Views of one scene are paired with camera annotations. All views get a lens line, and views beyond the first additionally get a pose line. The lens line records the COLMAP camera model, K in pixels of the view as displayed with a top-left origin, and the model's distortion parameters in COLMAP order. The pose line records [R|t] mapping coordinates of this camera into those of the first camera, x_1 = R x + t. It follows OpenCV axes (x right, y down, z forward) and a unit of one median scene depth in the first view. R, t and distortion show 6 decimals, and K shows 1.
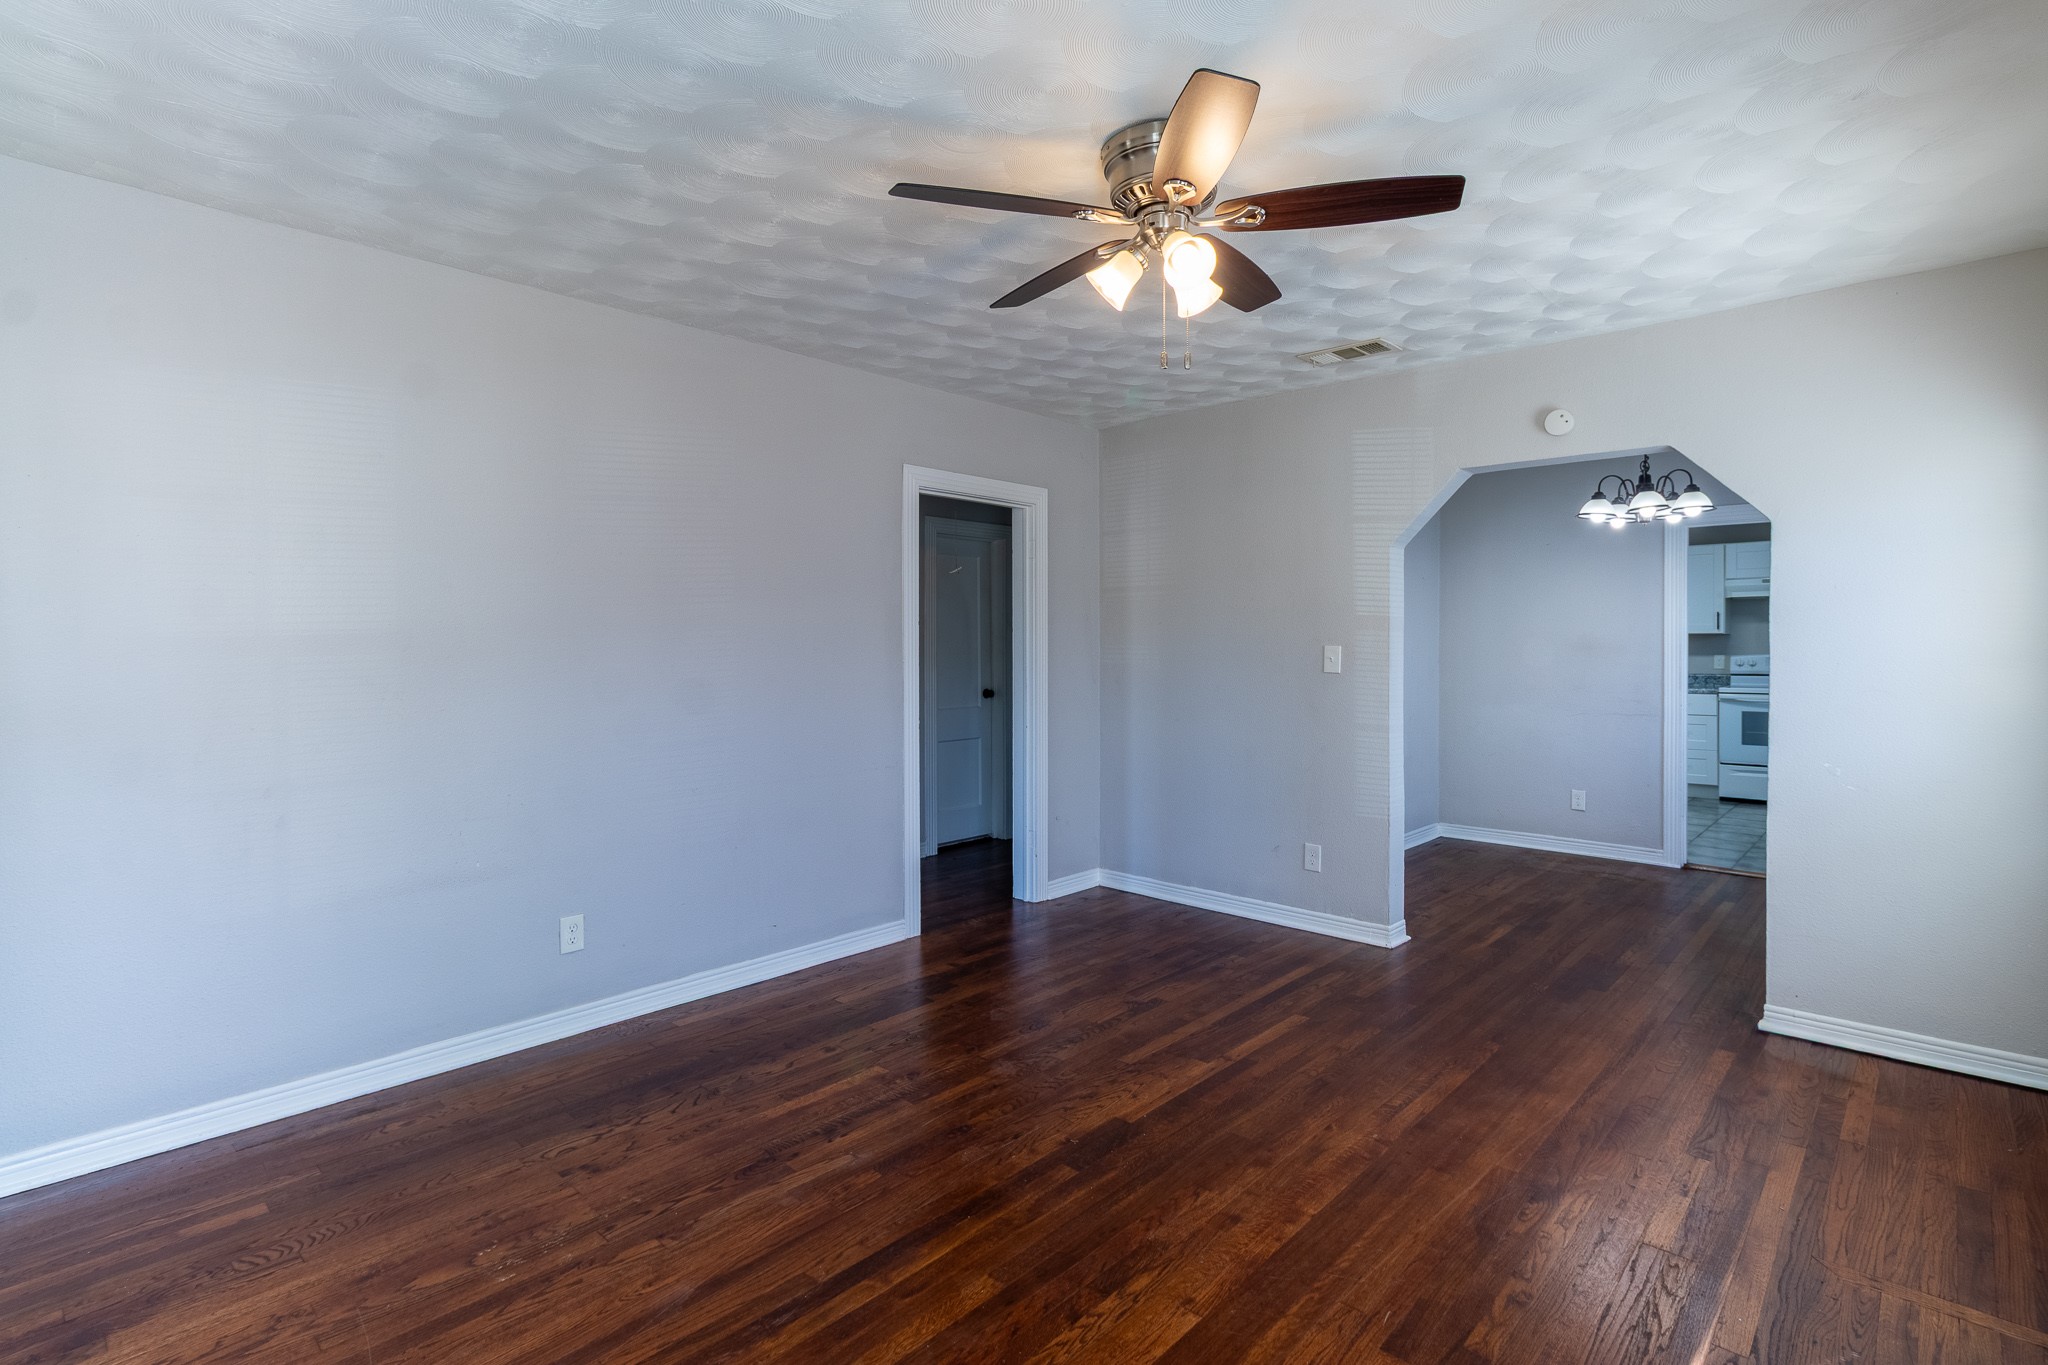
lens RADIAL K [[1009.8, 0, 1028.0], [0, 1009.8, 612.3], [0, 0, 1]] dist [0.002372, 0.000209]
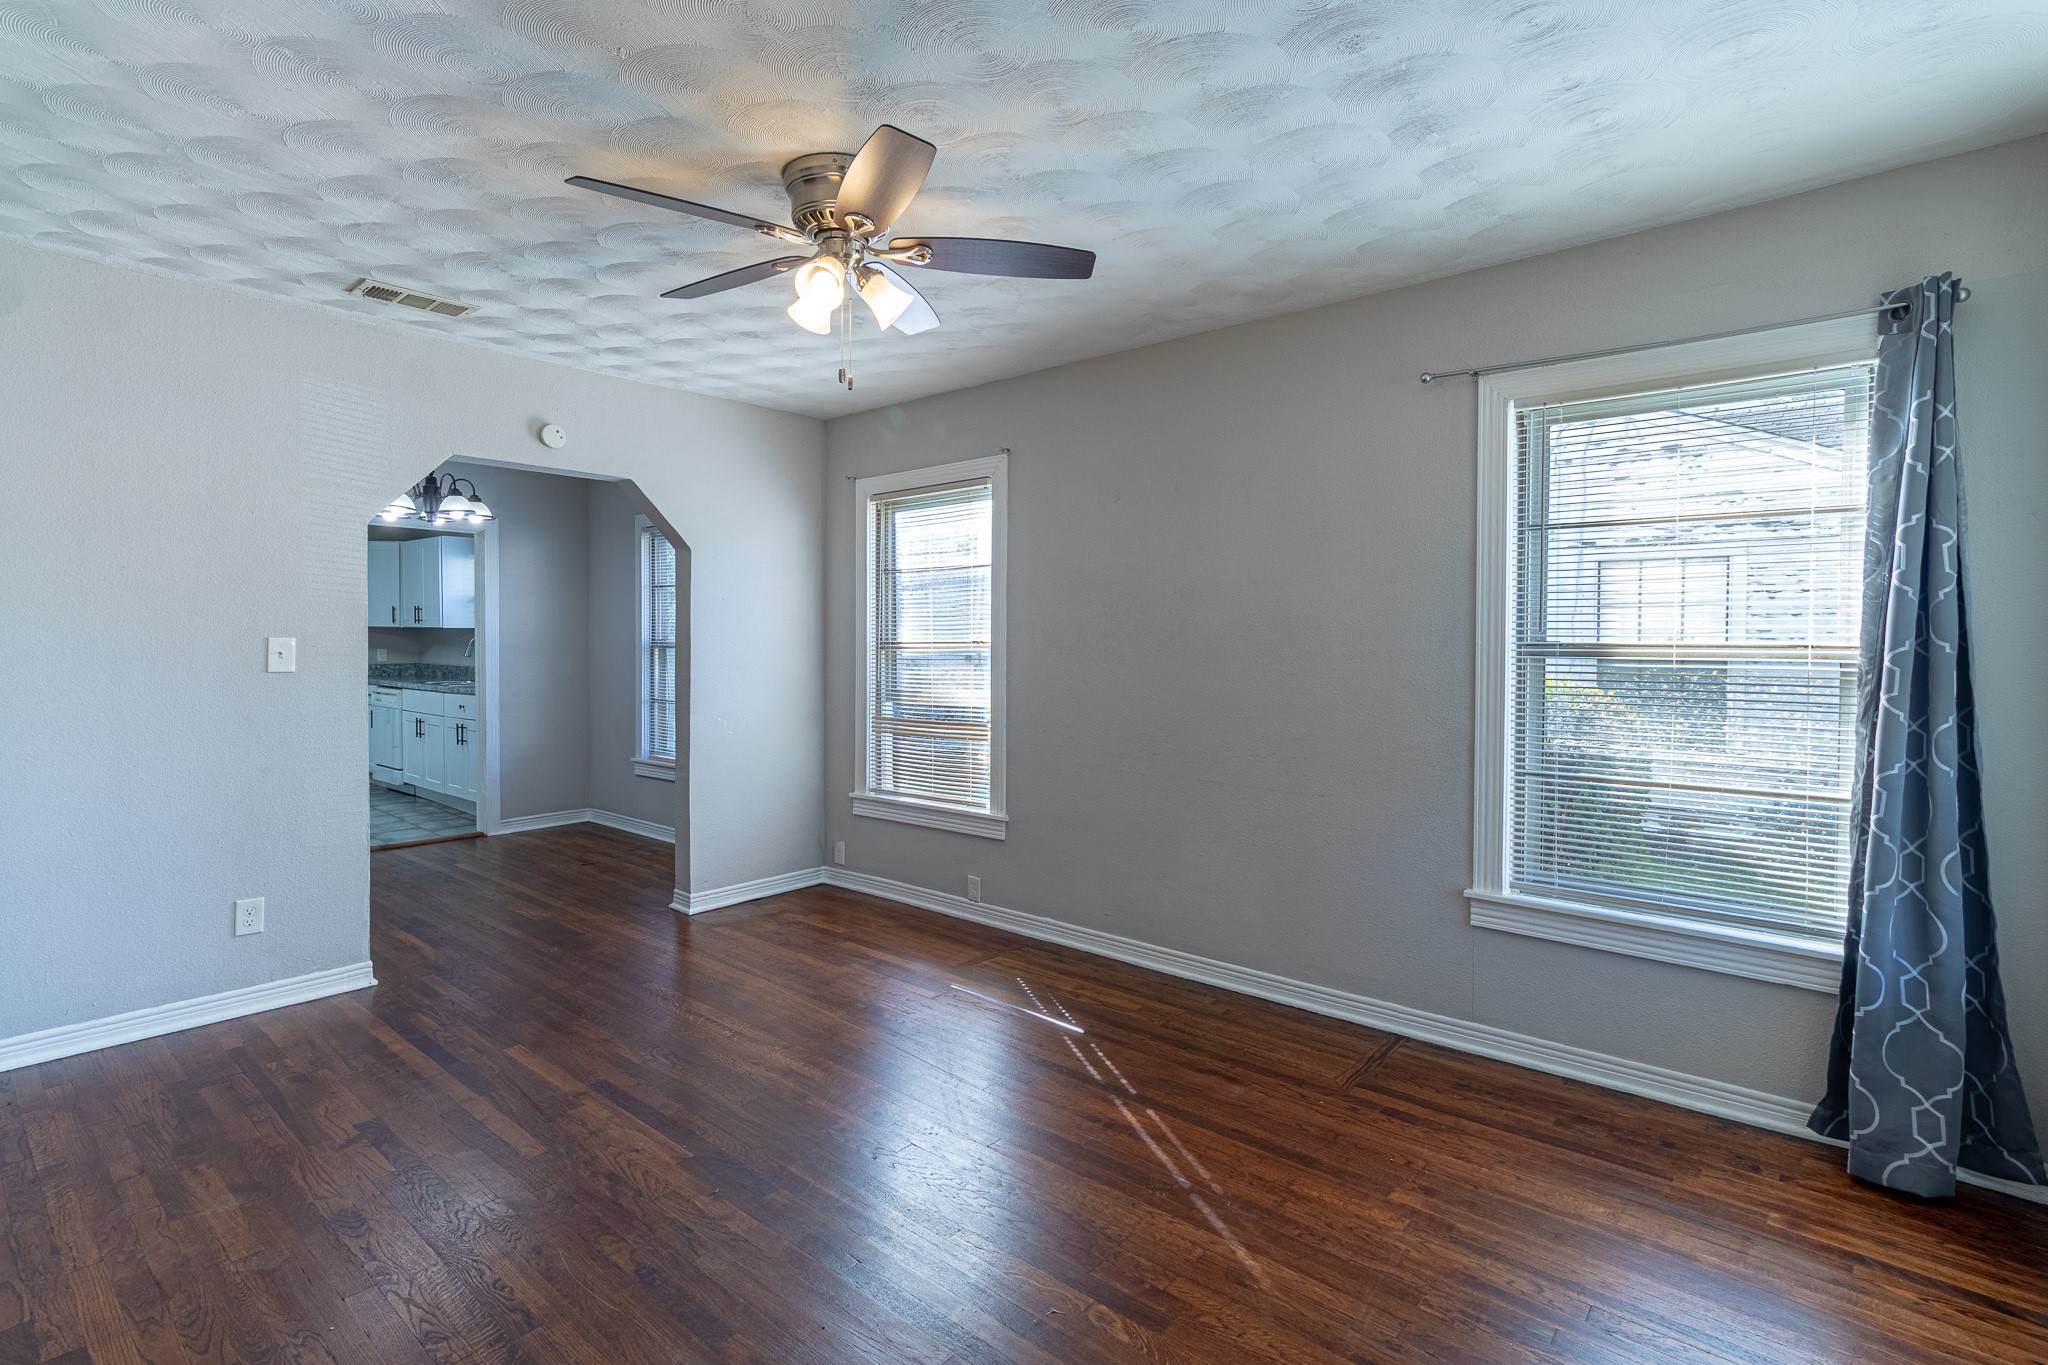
lens RADIAL K [[989.2, 0, 1031.2], [0, 989.2, 635.6], [0, 0, 1]] dist [0.000826, 0.000348]
pose [[-0.061519, -0.000277, 0.998106, -0.622594], [-0.035188, 0.999379, -0.001892, 0.012511], [-0.997485, -0.035238, -0.061490, 0.574088]]
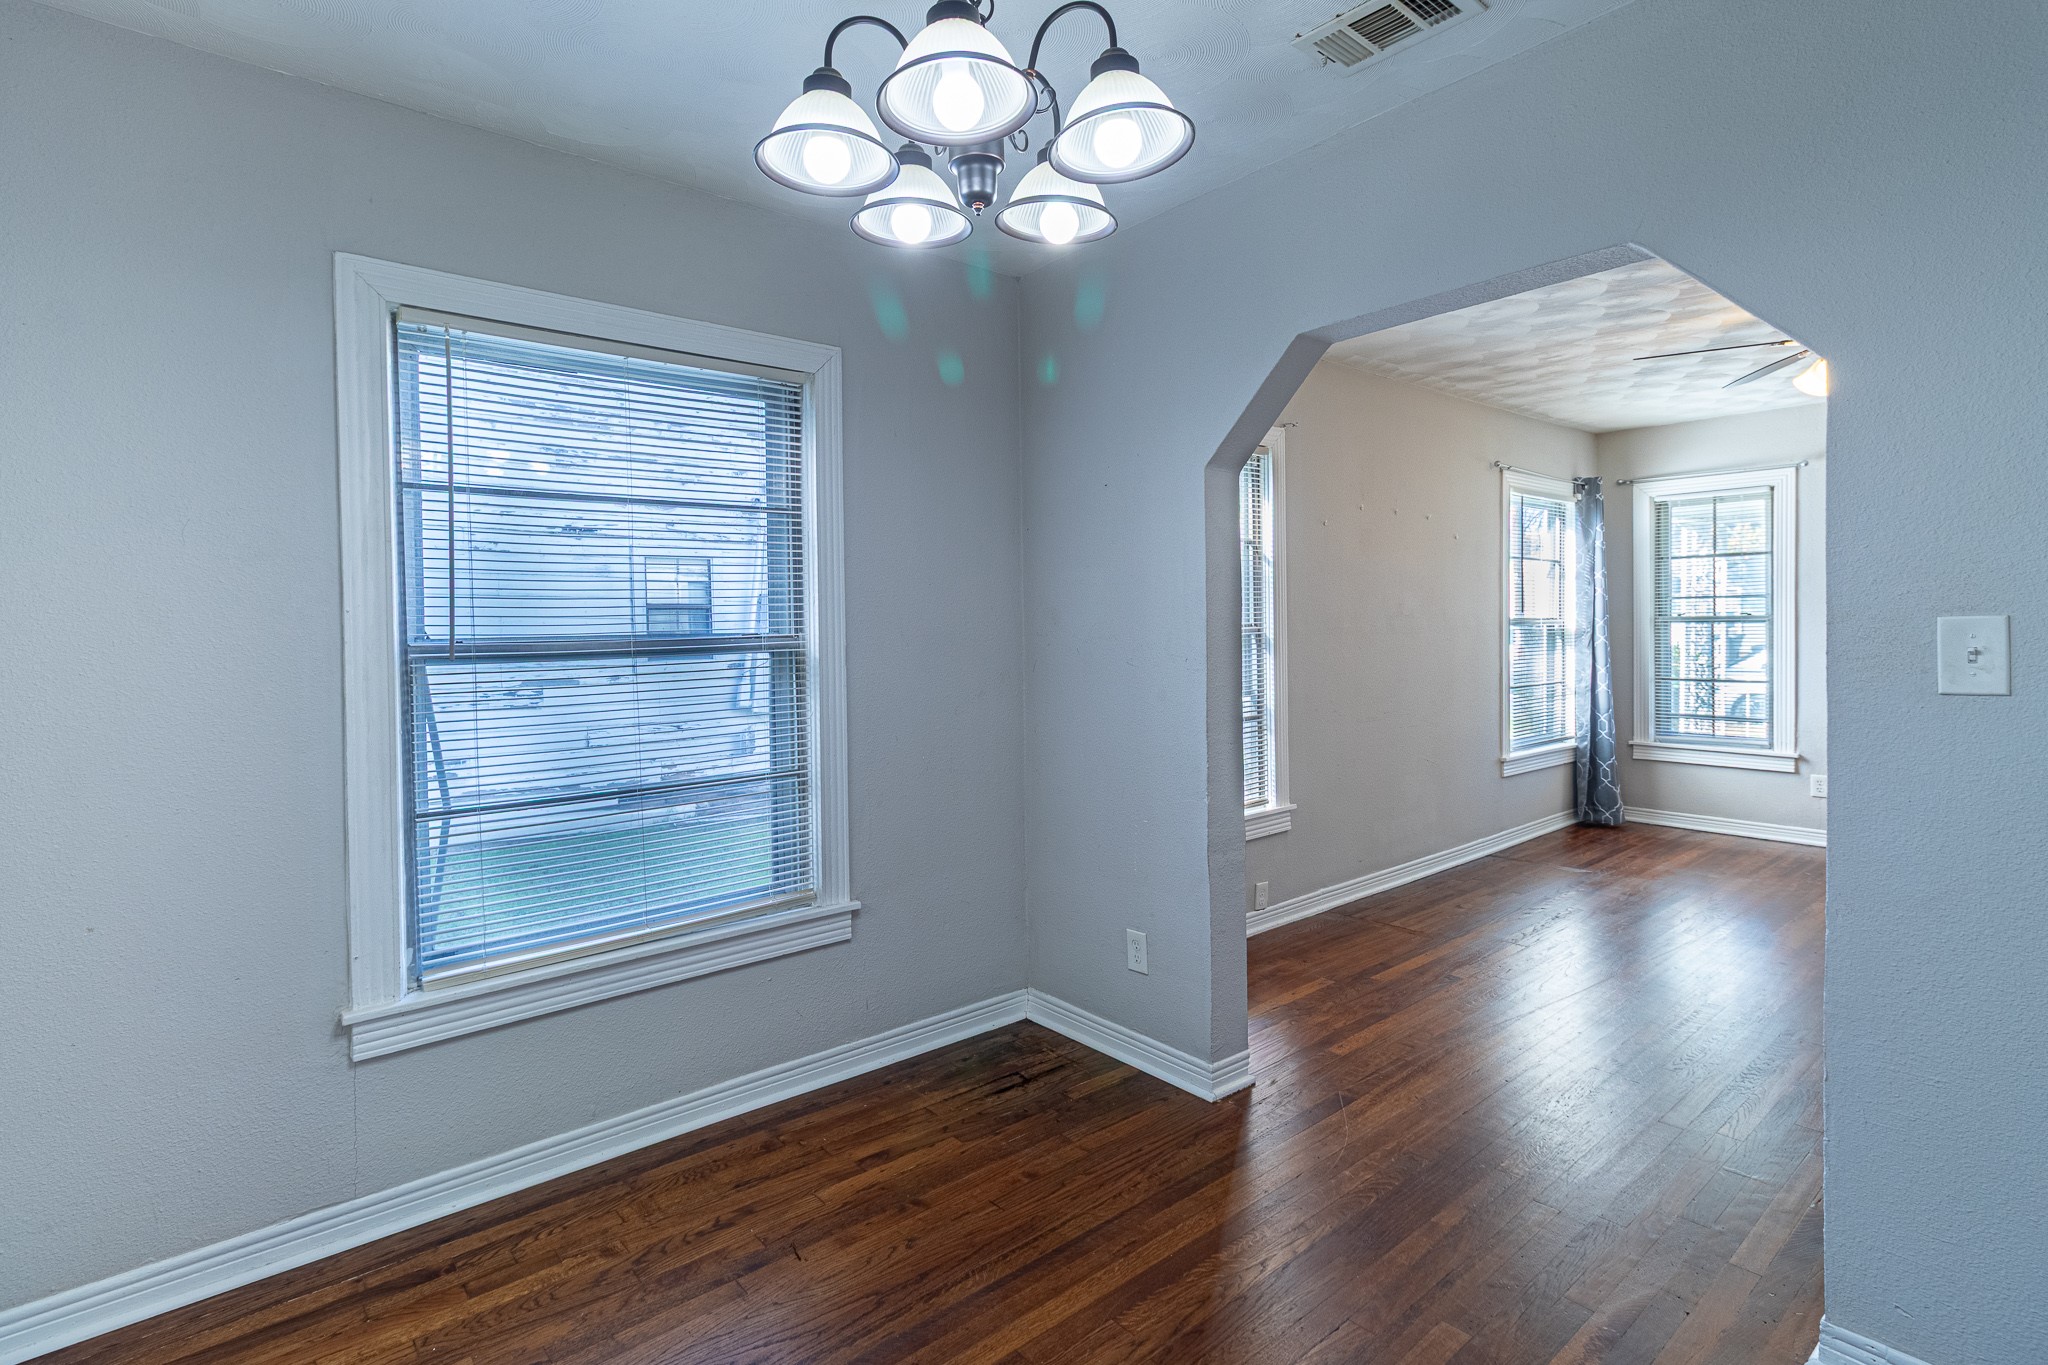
lens RADIAL K [[989.2, 0, 1031.2], [0, 989.2, 635.6], [0, 0, 1]] dist [0.000826, 0.000348]
pose [[-0.995517, -0.003875, 0.094504, 0.786150], [-0.004805, 0.999942, -0.009614, 0.044515], [-0.094462, -0.010025, -0.995478, 1.721300]]
